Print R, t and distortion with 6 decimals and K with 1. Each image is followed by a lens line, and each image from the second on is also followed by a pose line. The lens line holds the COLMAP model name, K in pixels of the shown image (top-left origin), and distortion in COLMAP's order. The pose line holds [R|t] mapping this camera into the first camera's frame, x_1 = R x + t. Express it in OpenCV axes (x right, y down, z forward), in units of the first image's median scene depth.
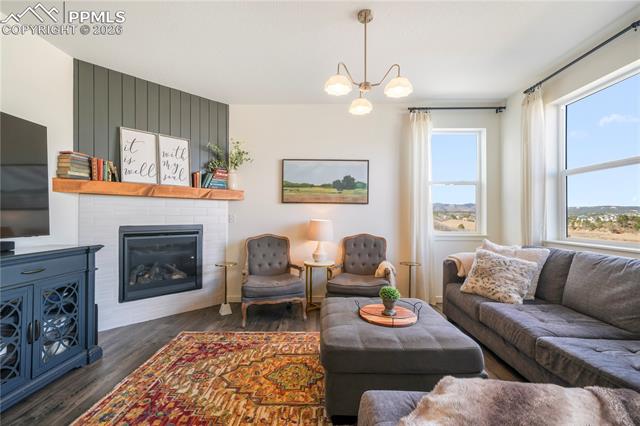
lens RADIAL K [[275.9, 0, 320.2], [0, 275.9, 215.2], [0, 0, 1]] dist [0.009443, -0.000258]
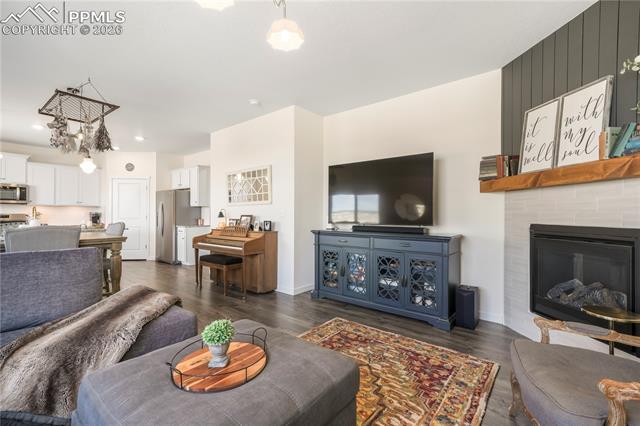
lens RADIAL K [[288.7, 0, 319.5], [0, 288.7, 214.3], [0, 0, 1]] dist [0.015711, 0.000719]
pose [[-0.635812, -0.000052, -0.771844, 0.385260], [0.005889, 0.999971, -0.004918, 0.008410], [0.771822, -0.007673, -0.635793, 0.998302]]
